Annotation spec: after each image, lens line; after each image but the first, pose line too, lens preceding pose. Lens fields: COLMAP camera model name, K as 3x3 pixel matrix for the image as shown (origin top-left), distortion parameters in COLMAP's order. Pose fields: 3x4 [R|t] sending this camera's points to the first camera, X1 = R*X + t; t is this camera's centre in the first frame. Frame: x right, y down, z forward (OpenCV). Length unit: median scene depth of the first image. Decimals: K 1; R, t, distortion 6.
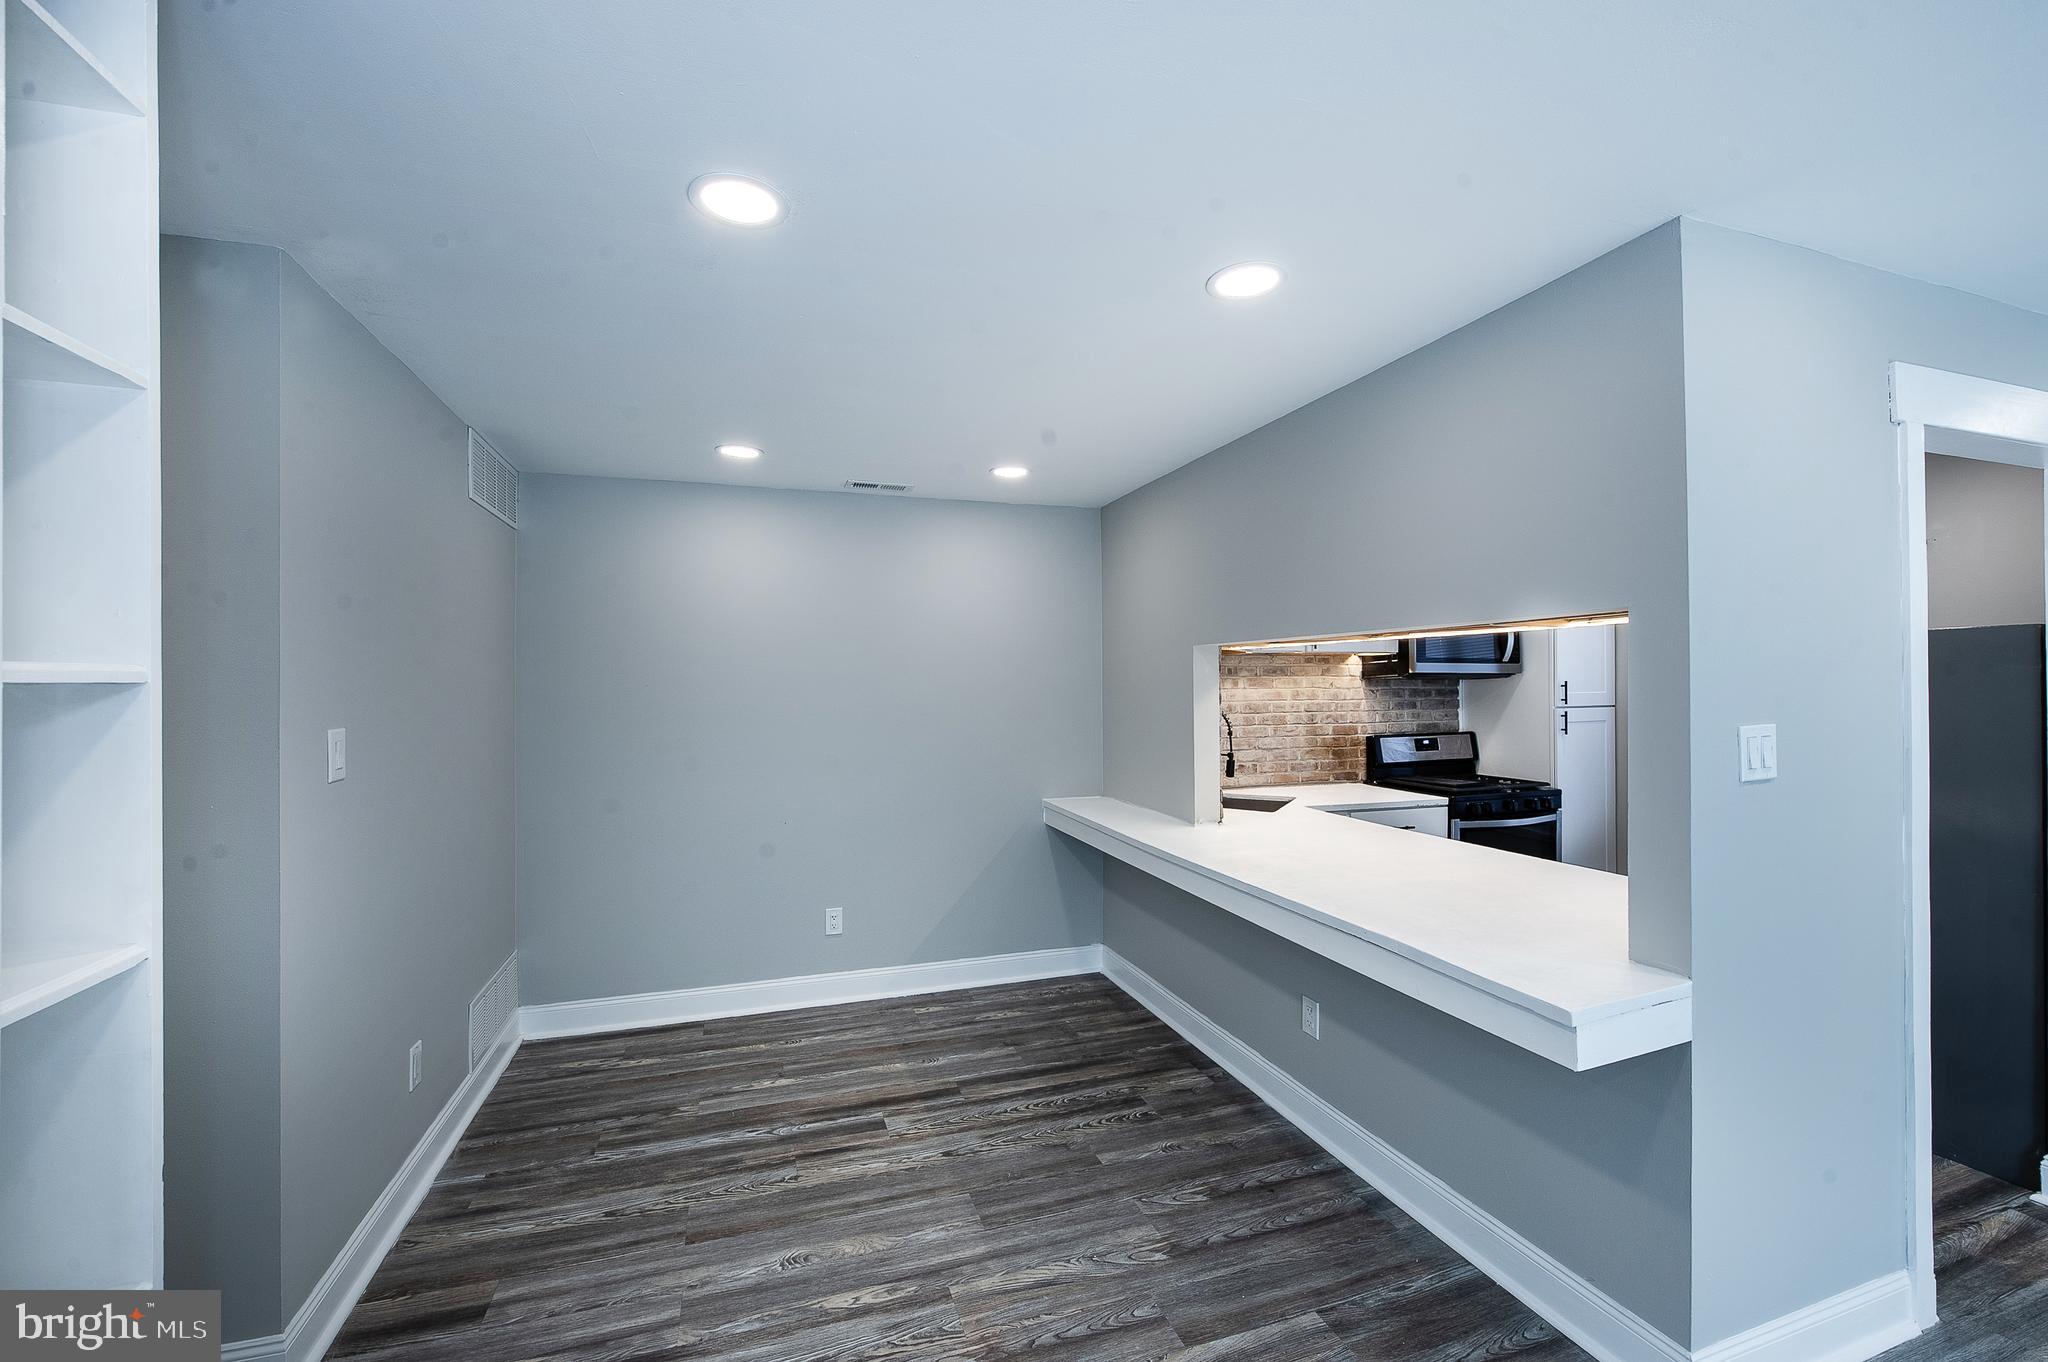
lens RADIAL K [[834.9, 0, 1015.7], [0, 834.9, 688.2], [0, 0, 1]] dist [-0.001555, -0.000341]
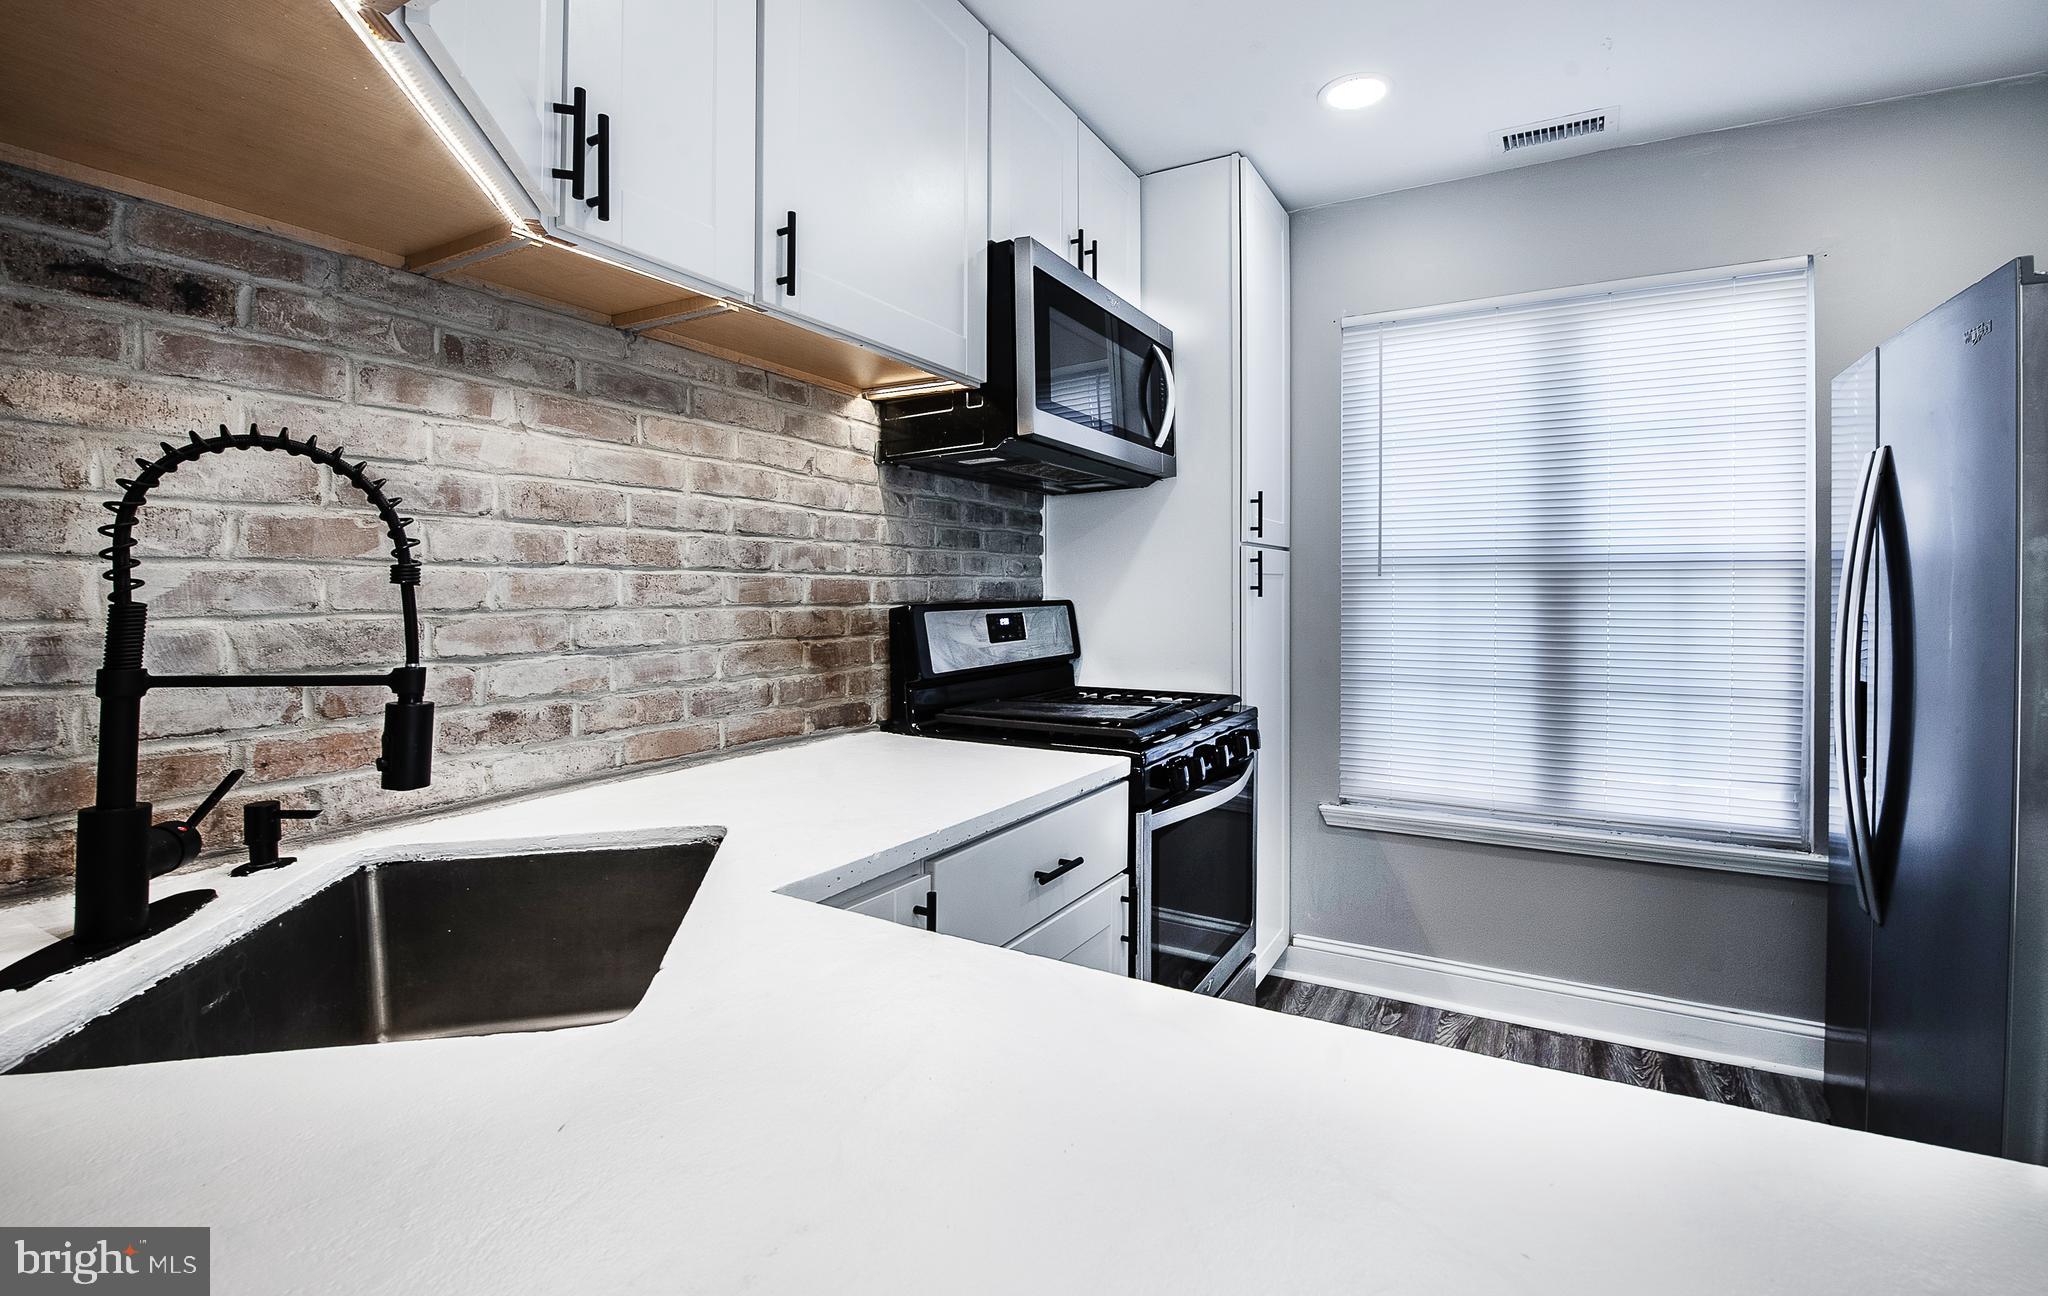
lens RADIAL K [[895.8, 0, 1103.6], [0, 895.8, 592.8], [0, 0, 1]] dist [-0.024219, -0.000510]
pose [[0.712656, 0.005061, 0.701495, 0.202089], [-0.004464, 0.999986, -0.002680, 0.051910], [-0.701499, -0.001222, 0.712669, 0.645082]]
